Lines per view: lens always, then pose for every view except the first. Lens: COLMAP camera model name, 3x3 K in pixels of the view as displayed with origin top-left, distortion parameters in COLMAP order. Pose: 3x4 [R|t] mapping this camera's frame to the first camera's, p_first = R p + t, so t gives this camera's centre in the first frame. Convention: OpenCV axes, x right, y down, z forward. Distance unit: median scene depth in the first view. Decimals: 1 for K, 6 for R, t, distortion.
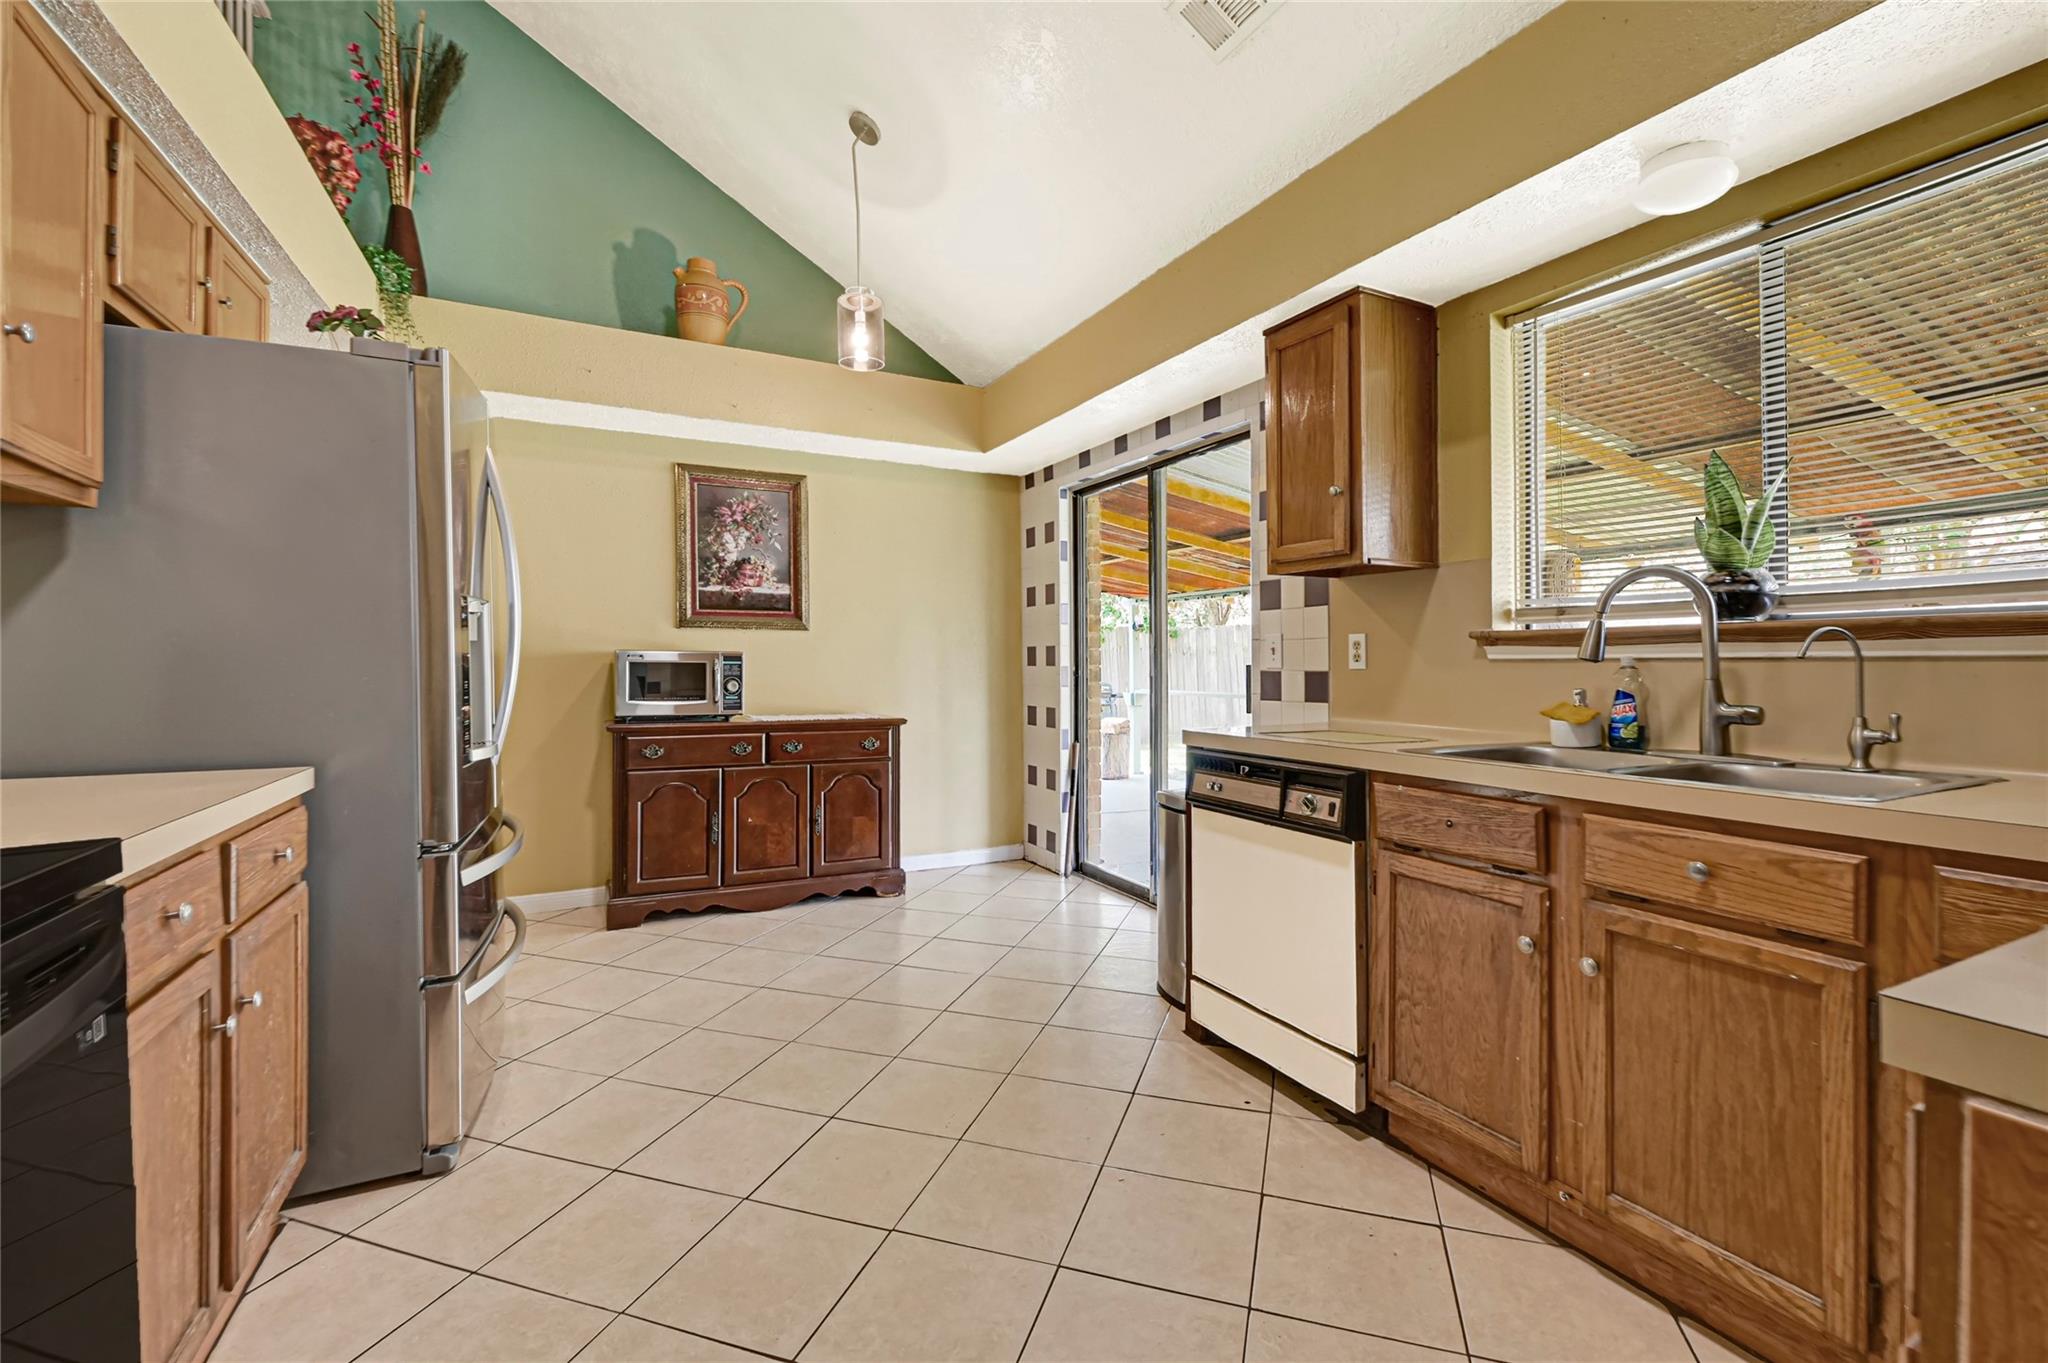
lens RADIAL K [[841.9, 0, 1018.6], [0, 841.9, 672.1], [0, 0, 1]] dist [-0.000947, -0.000976]
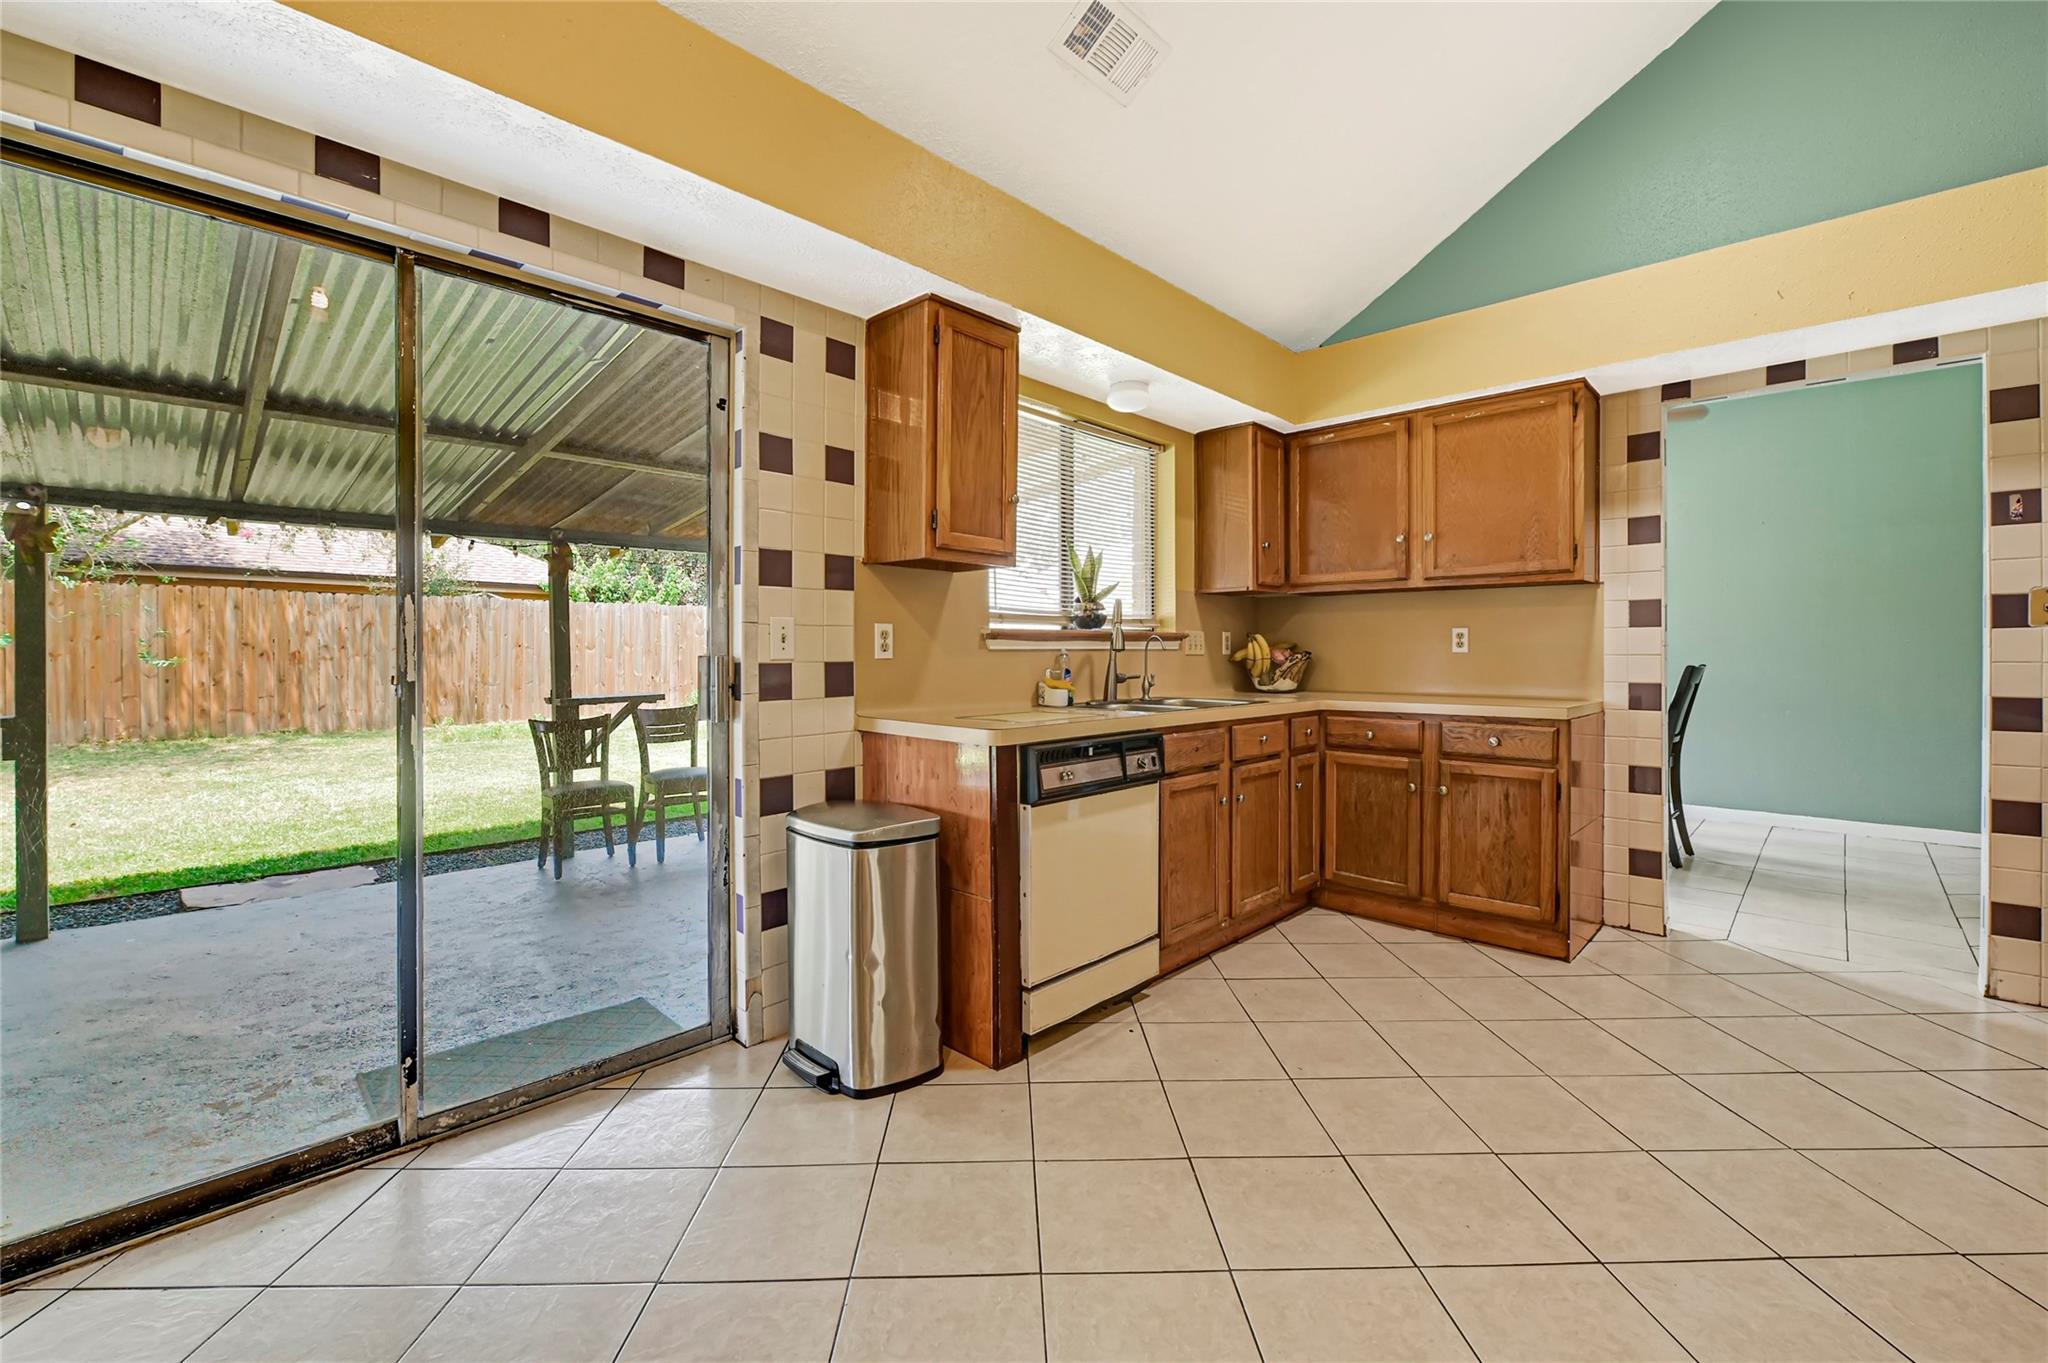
lens RADIAL K [[841.9, 0, 1034.3], [0, 841.9, 662.4], [0, 0, 1]] dist [-0.000947, -0.000976]
pose [[-0.319116, -0.015934, 0.947582, -0.607073], [0.010975, 0.999729, 0.020507, -0.018169], [-0.947652, 0.016944, -0.318855, 1.161004]]
